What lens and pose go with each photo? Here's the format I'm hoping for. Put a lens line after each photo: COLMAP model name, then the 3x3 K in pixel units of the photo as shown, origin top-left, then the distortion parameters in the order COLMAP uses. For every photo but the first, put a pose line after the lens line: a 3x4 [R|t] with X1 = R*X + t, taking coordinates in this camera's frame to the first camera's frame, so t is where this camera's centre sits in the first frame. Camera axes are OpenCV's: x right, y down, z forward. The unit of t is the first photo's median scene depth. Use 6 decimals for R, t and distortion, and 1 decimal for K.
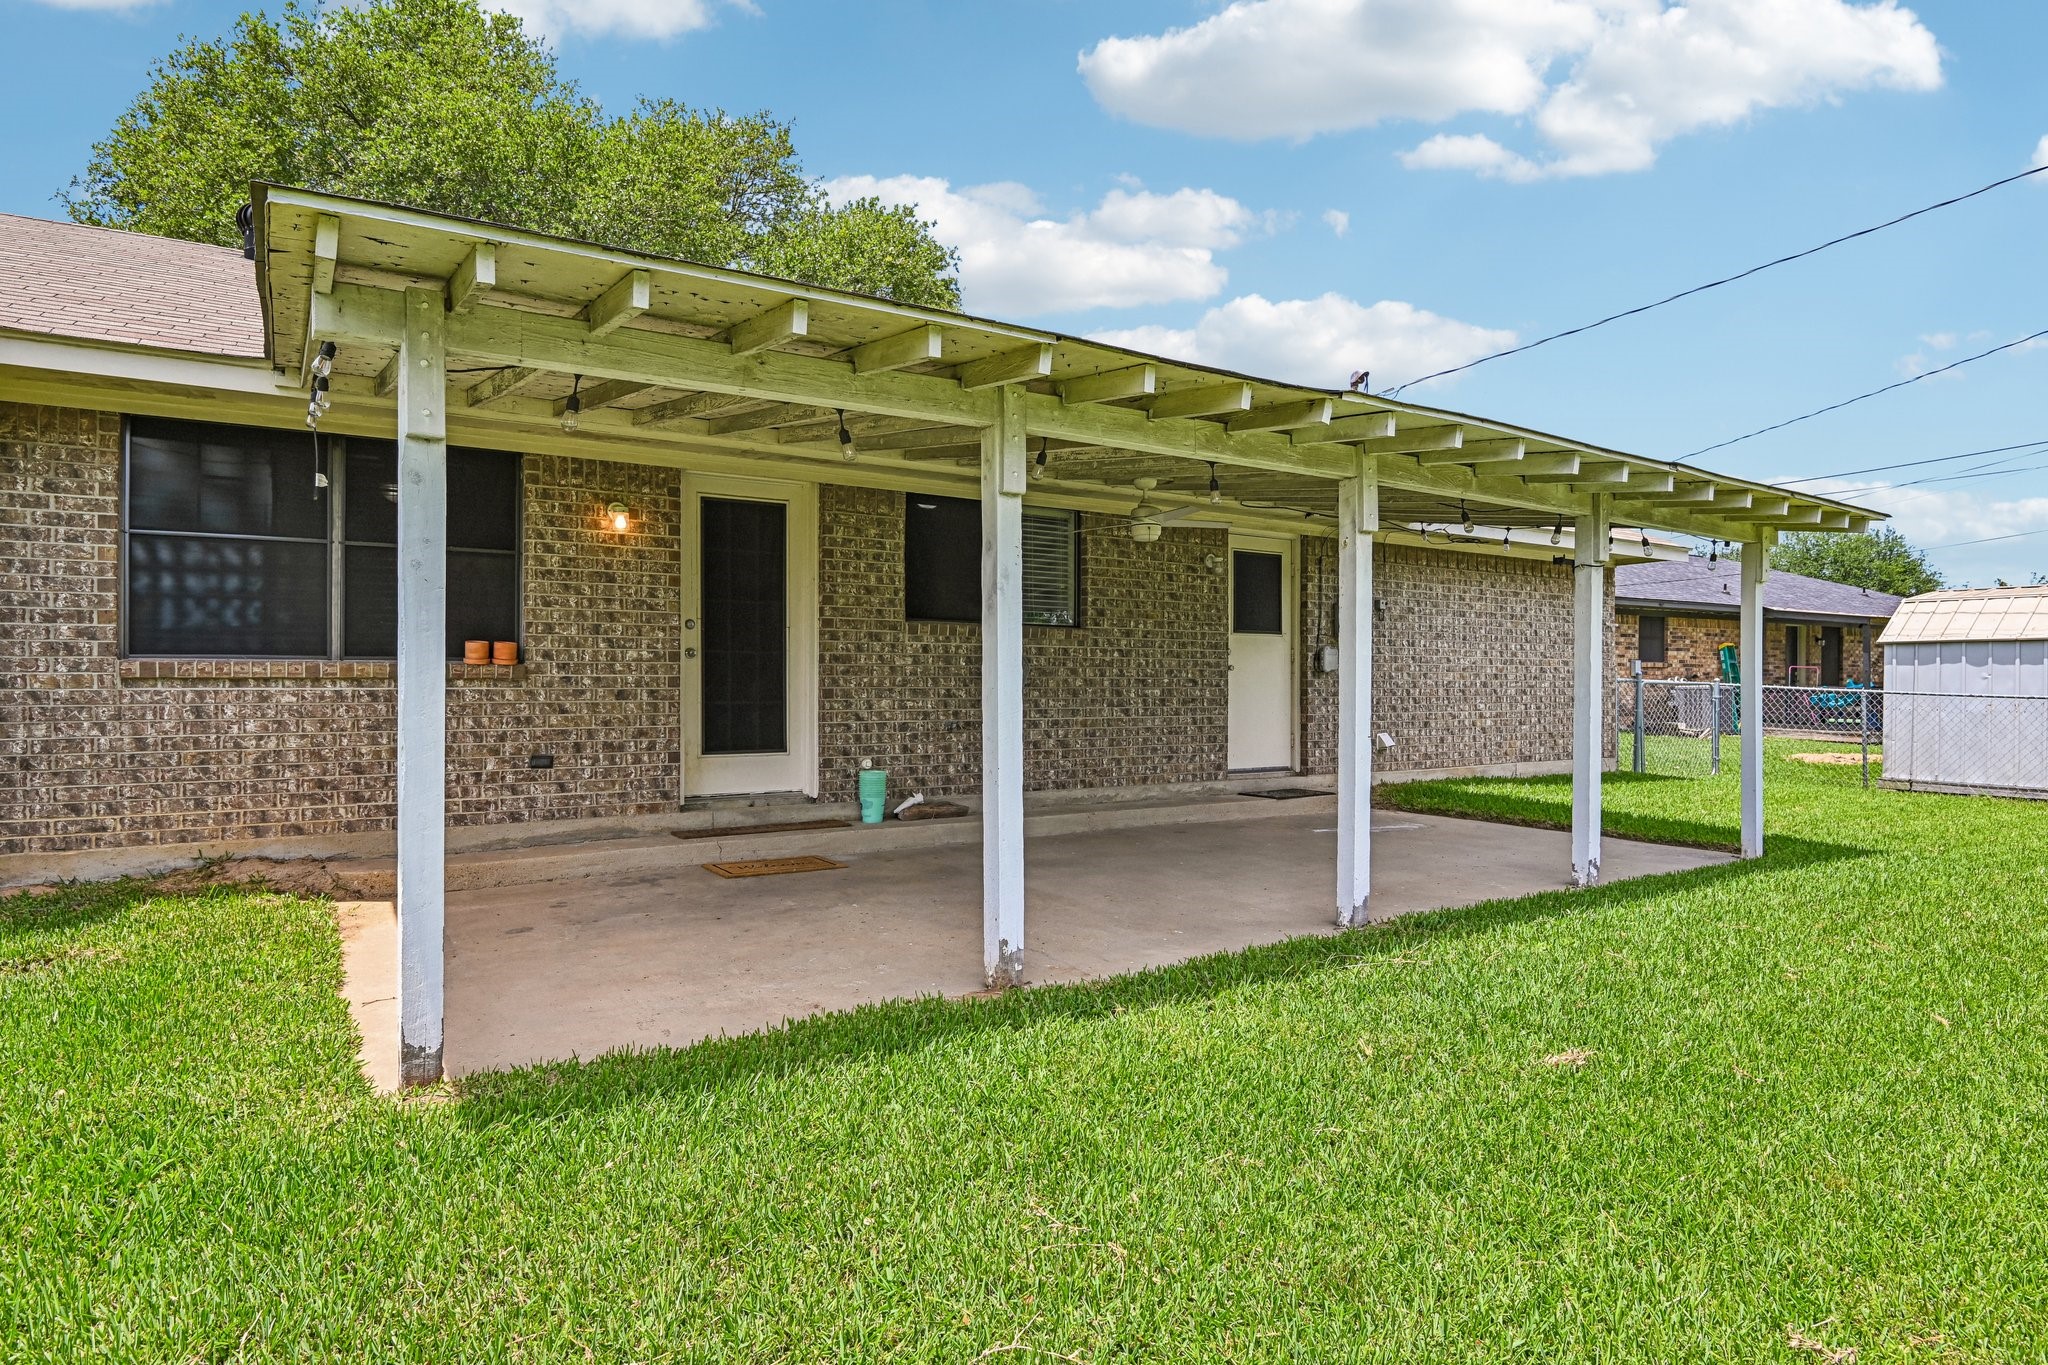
lens RADIAL K [[1165.3, 0, 1024.0], [0, 1165.3, 682.5], [0, 0, 1]] dist [-0.047680, -0.000172]
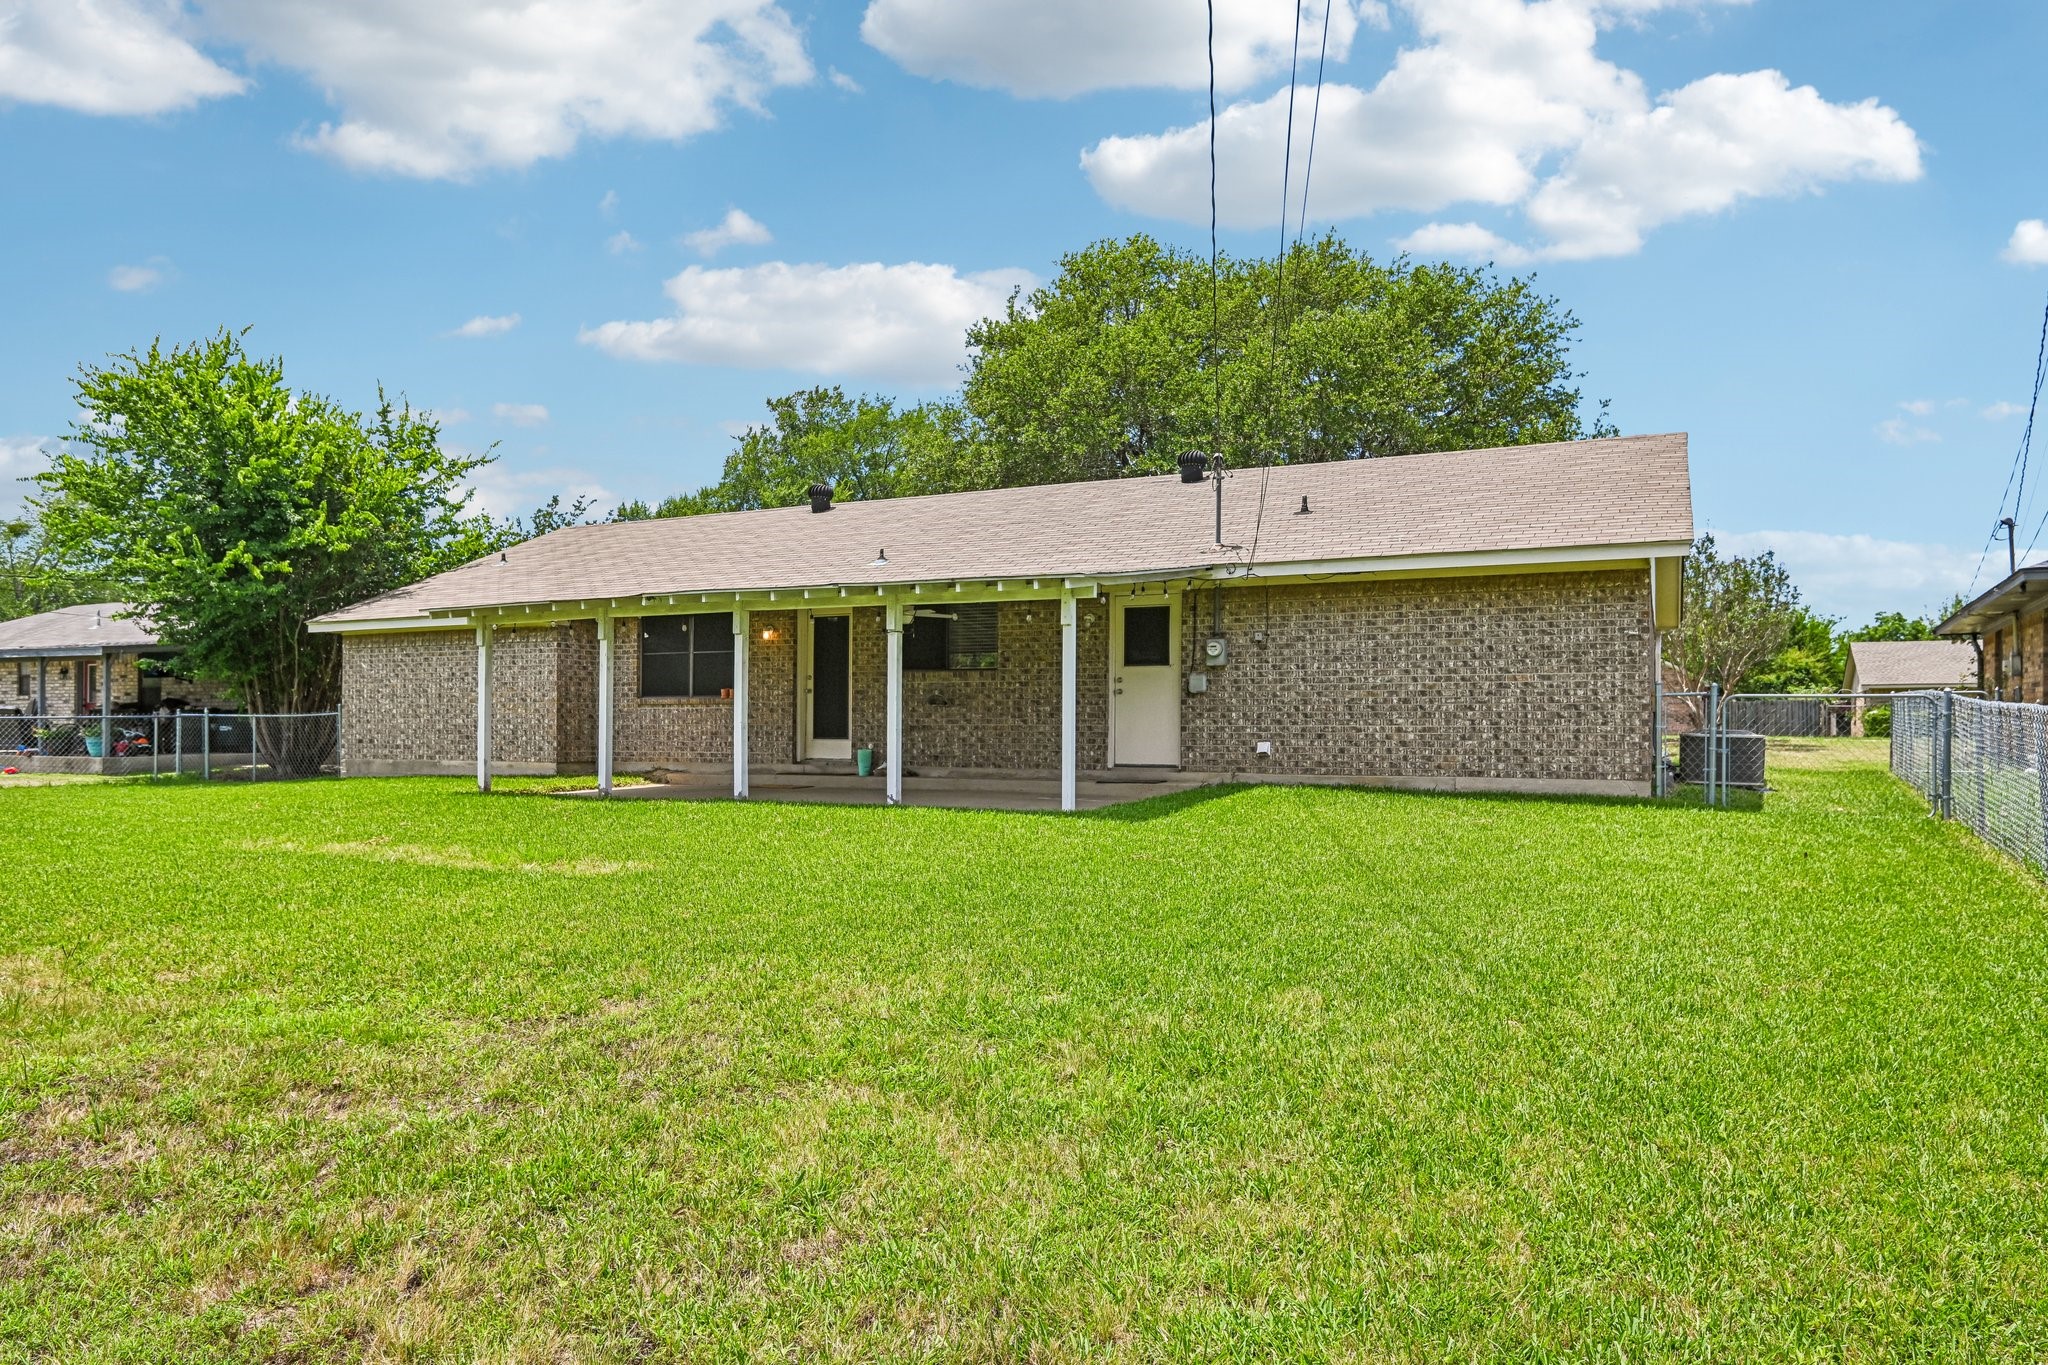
lens RADIAL K [[1299.7, 0, 1024.0], [0, 1299.7, 682.5], [0, 0, 1]] dist [-0.002958, -0.000172]
pose [[0.504692, -0.025060, -0.862936, 1.595365], [0.003965, 0.999635, -0.026711, 0.019608], [0.863290, 0.010059, 0.504607, 0.114062]]
